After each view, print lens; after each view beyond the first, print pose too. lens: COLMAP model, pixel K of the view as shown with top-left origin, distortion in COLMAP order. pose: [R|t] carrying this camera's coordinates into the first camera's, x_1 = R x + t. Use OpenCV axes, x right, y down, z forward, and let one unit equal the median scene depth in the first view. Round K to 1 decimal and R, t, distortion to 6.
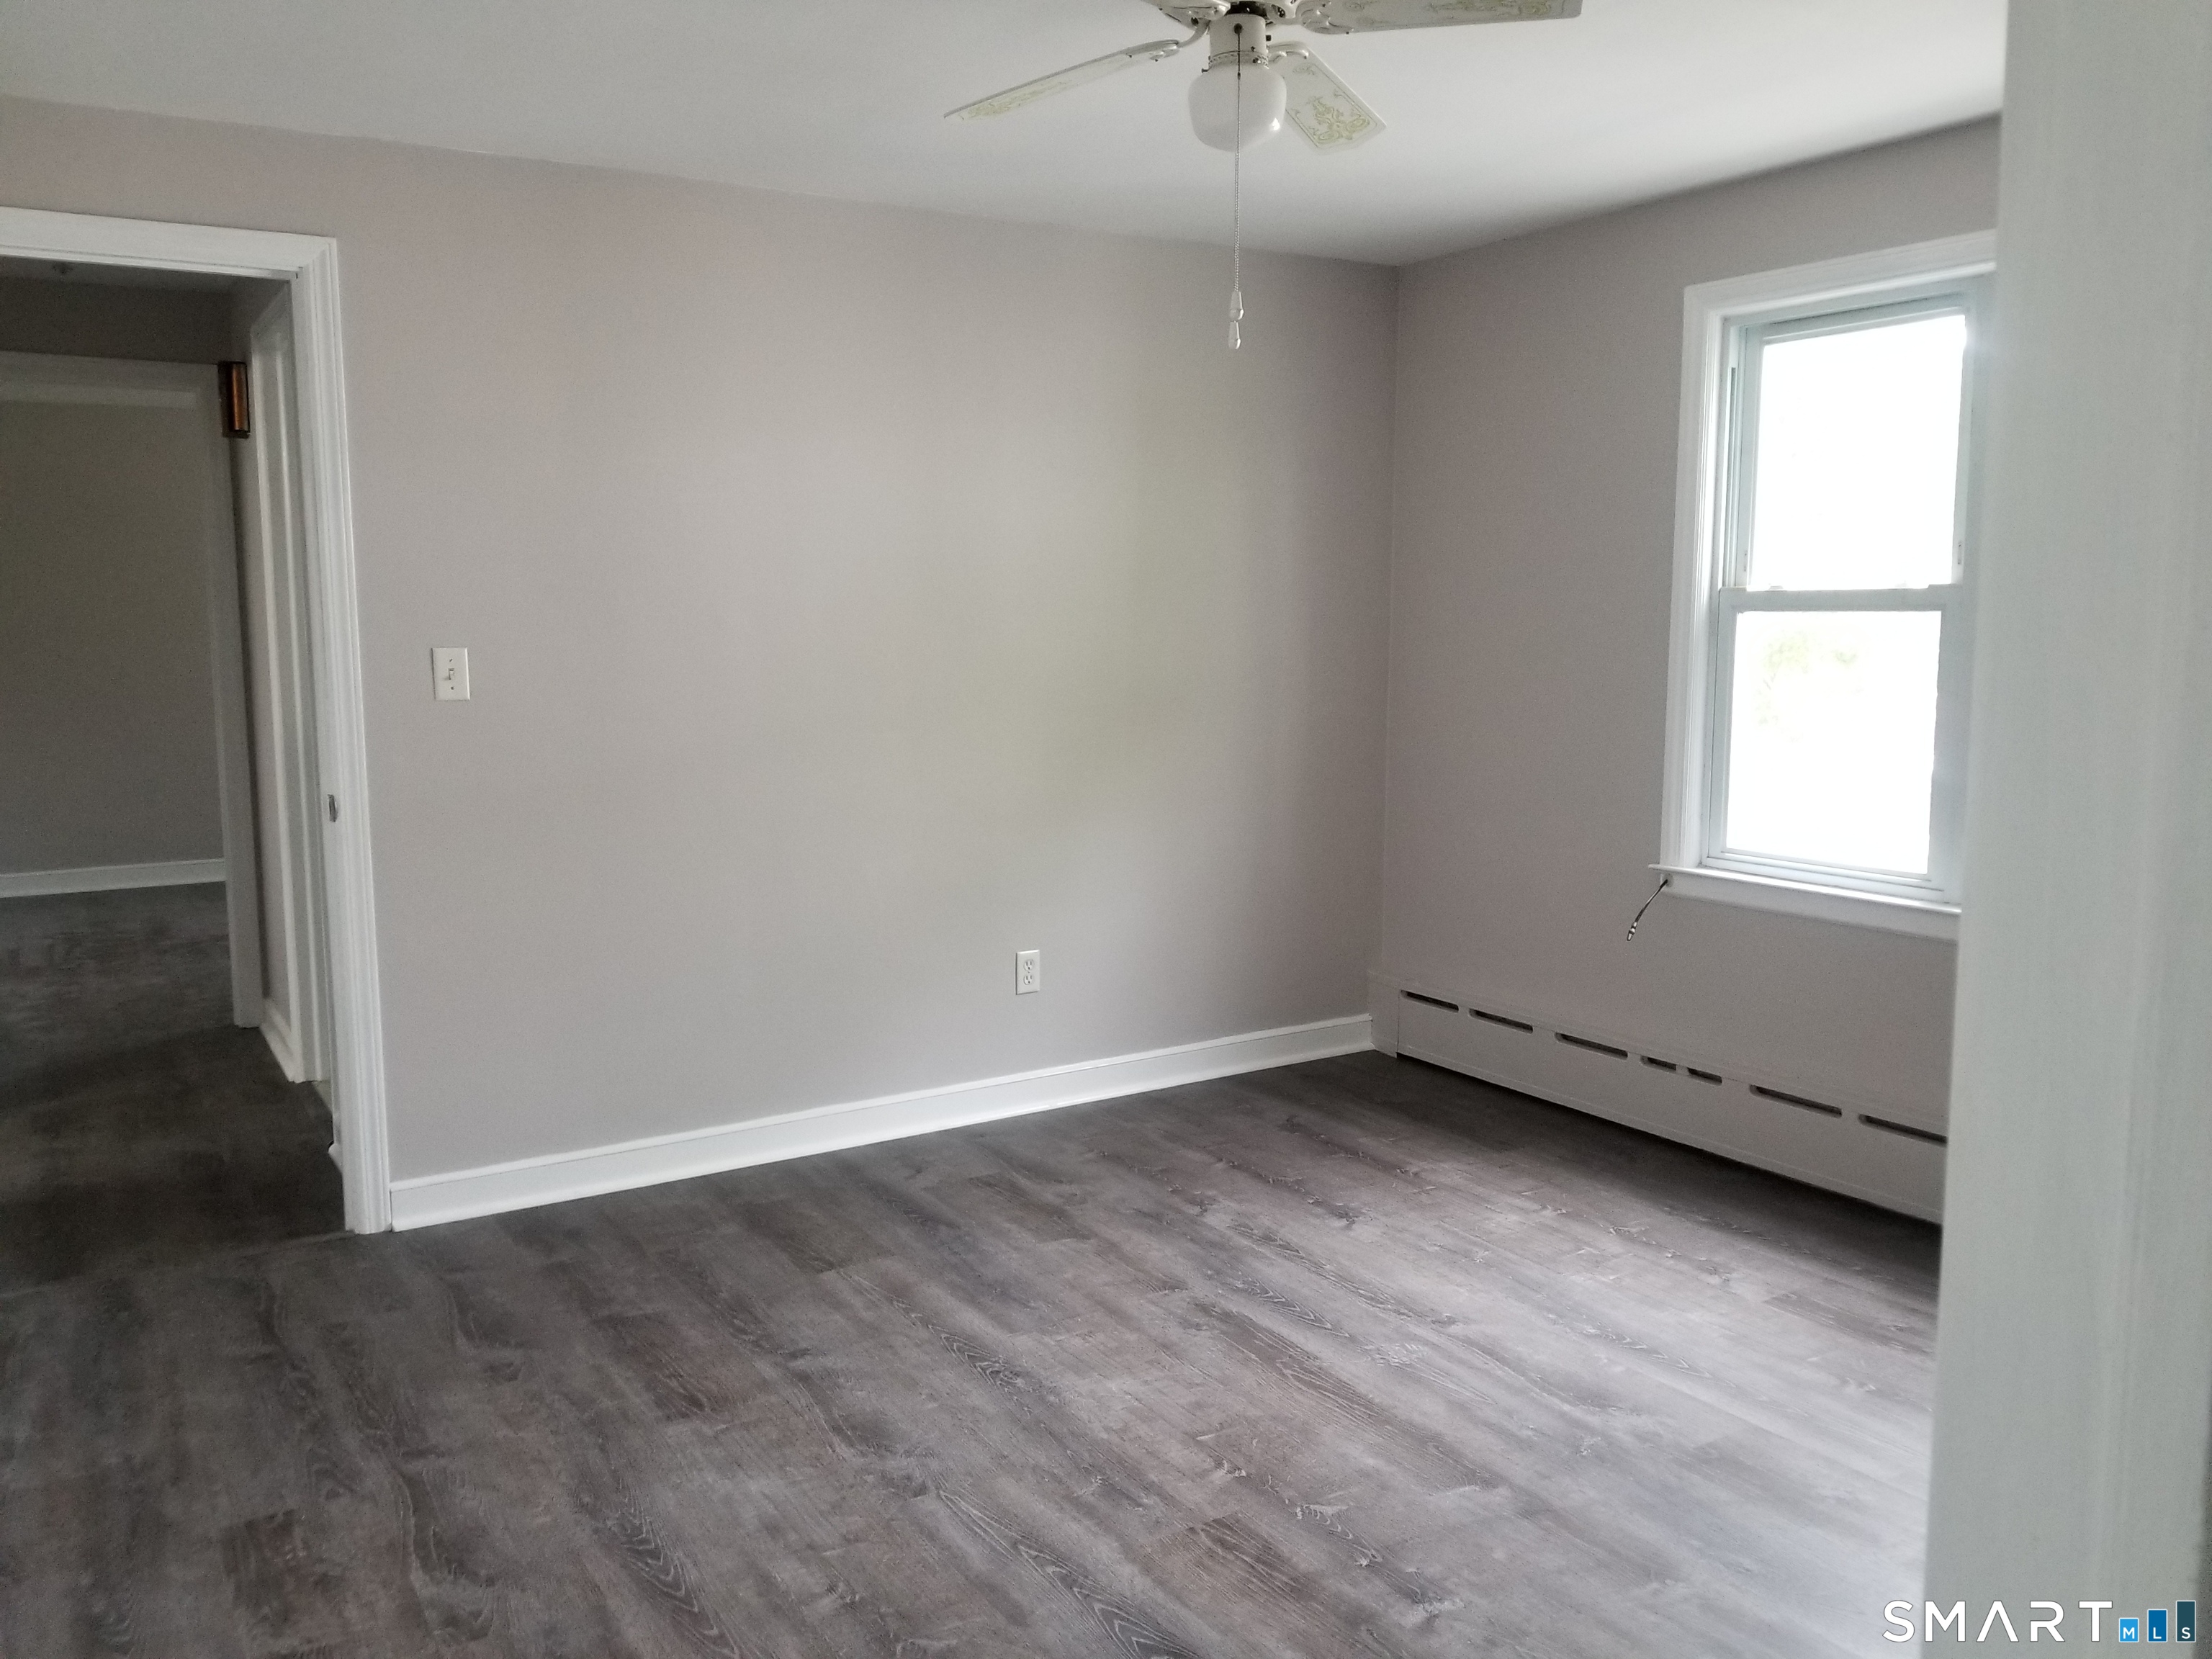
lens RADIAL K [[1660.0, 0, 1058.1], [0, 1660.0, 759.3], [0, 0, 1]] dist [0.009985, -0.016858]
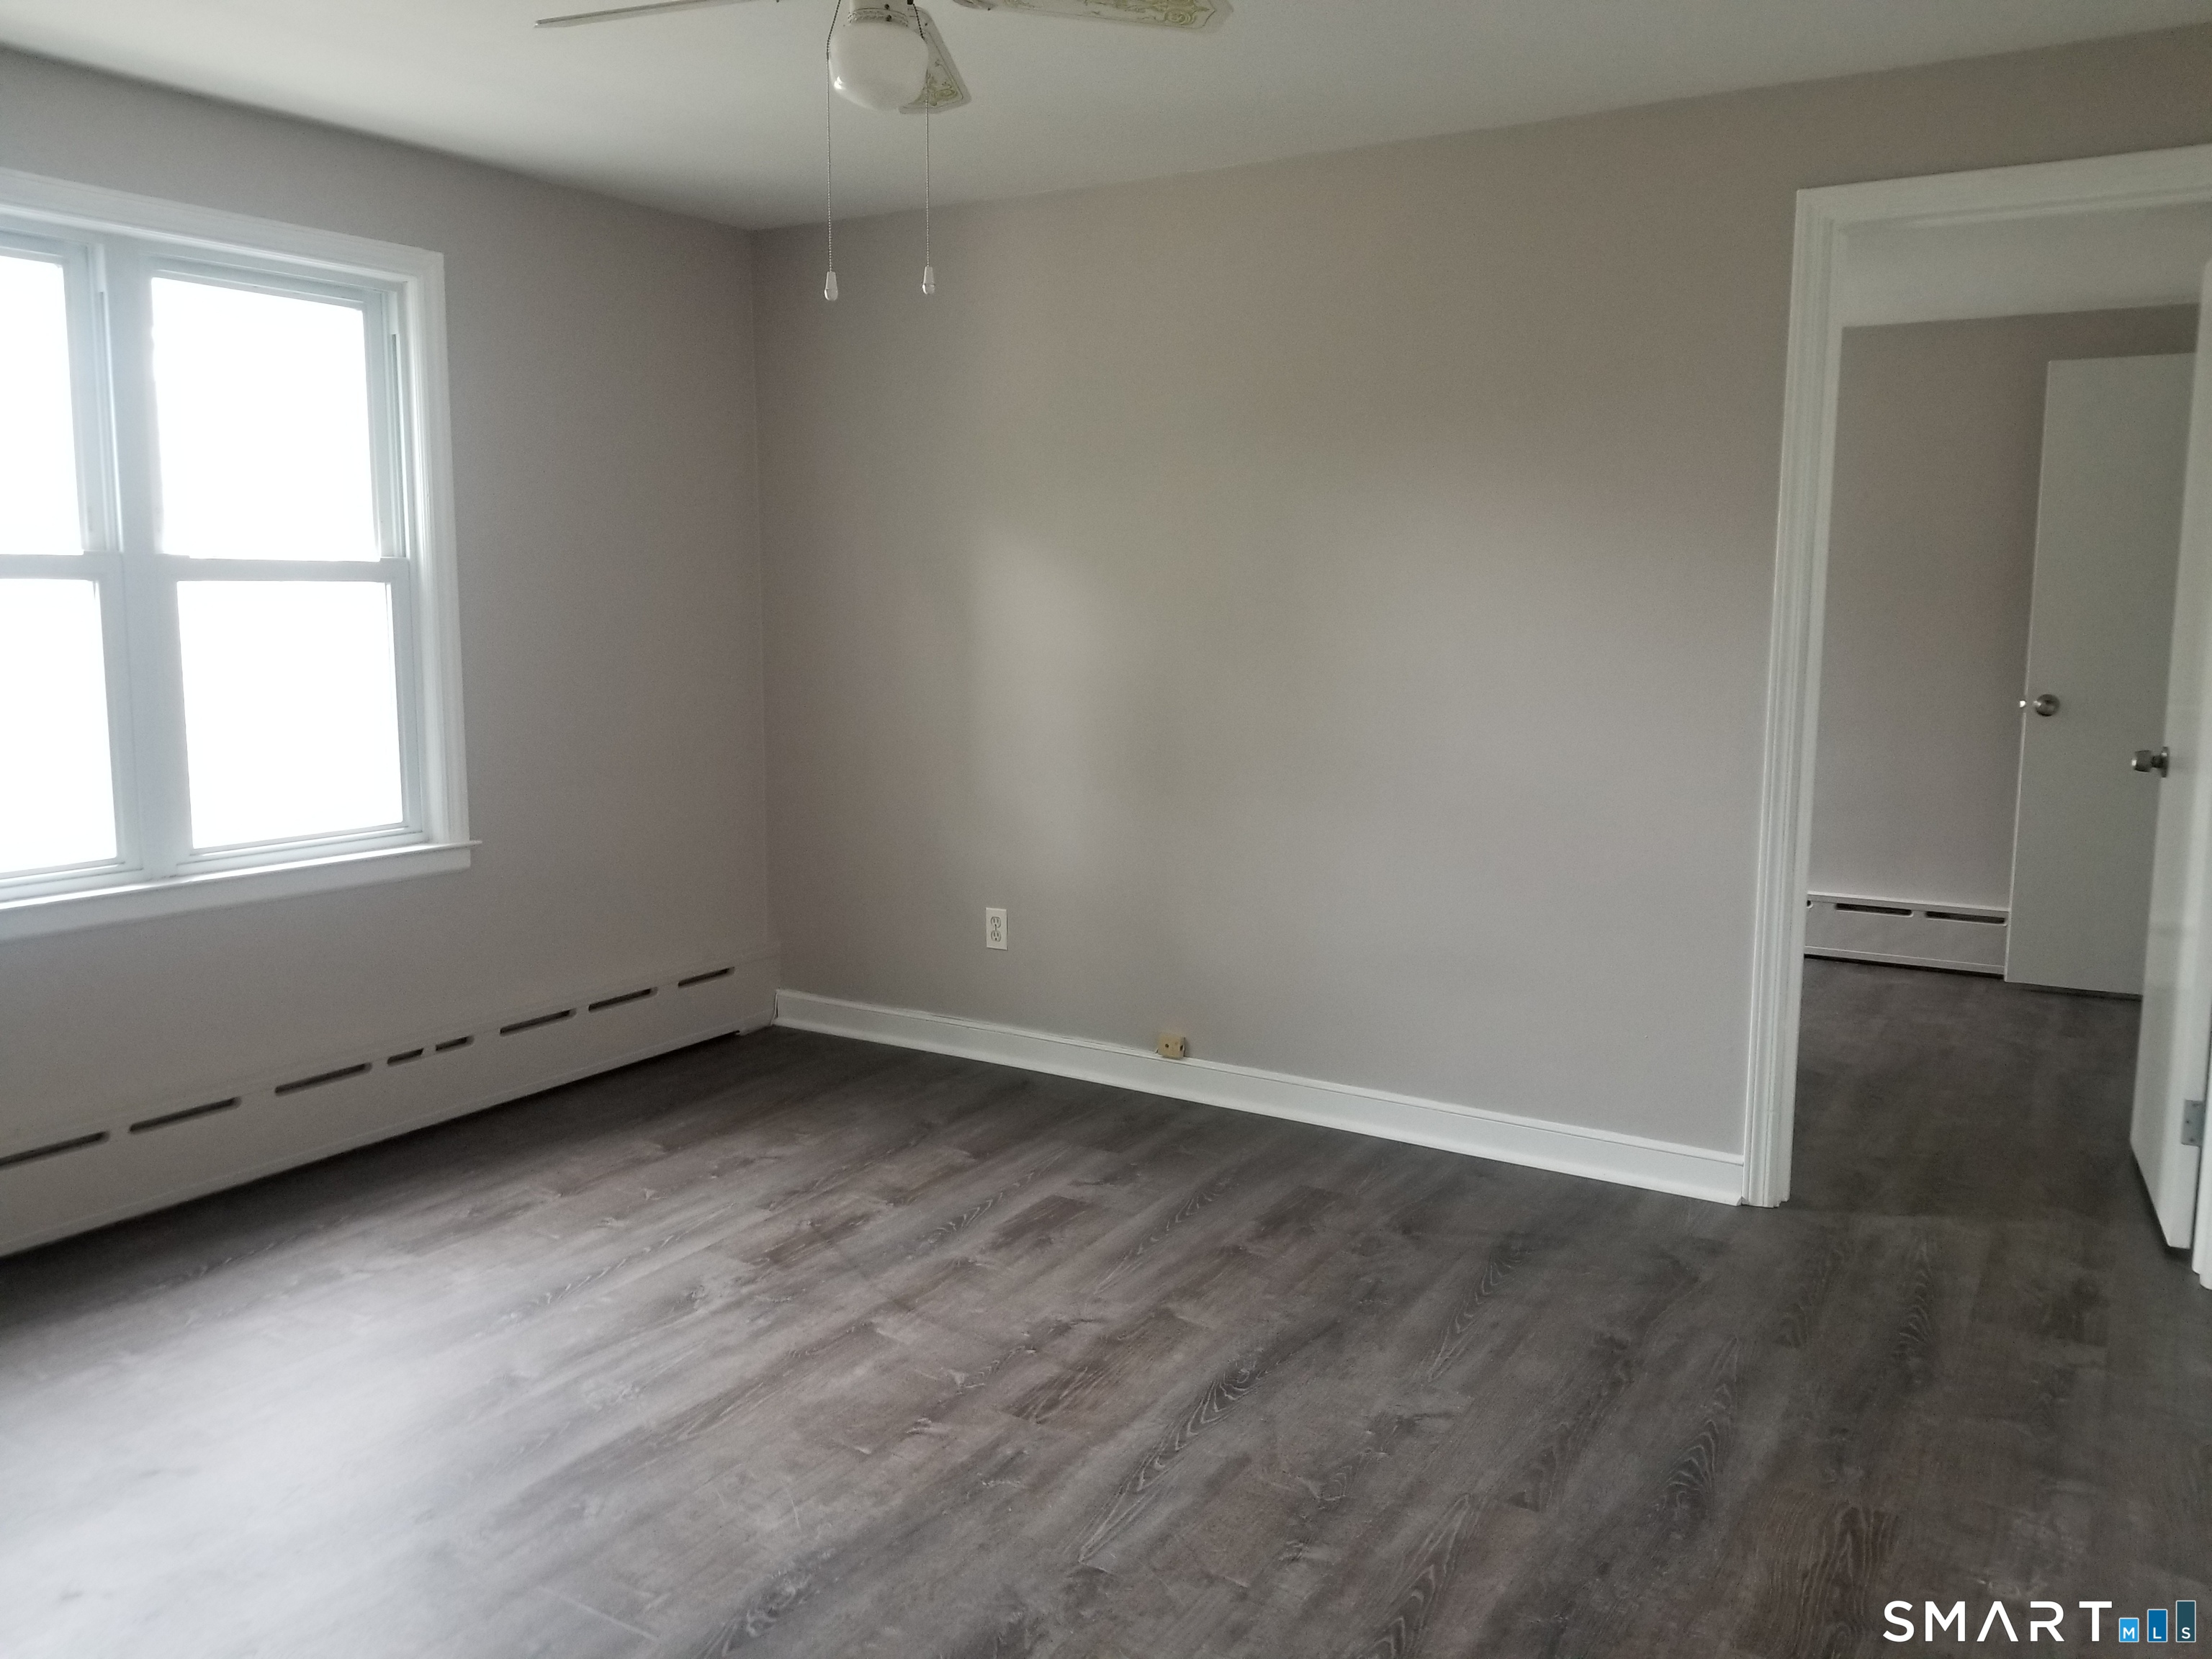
lens RADIAL K [[1660.0, 0, 1074.7], [0, 1660.0, 816.8], [0, 0, 1]] dist [0.009985, -0.016858]
pose [[-0.420754, -0.124406, 0.898604, -0.814162], [0.076191, 0.982206, 0.171655, -0.112092], [-0.903970, 0.140690, -0.403789, 1.278238]]
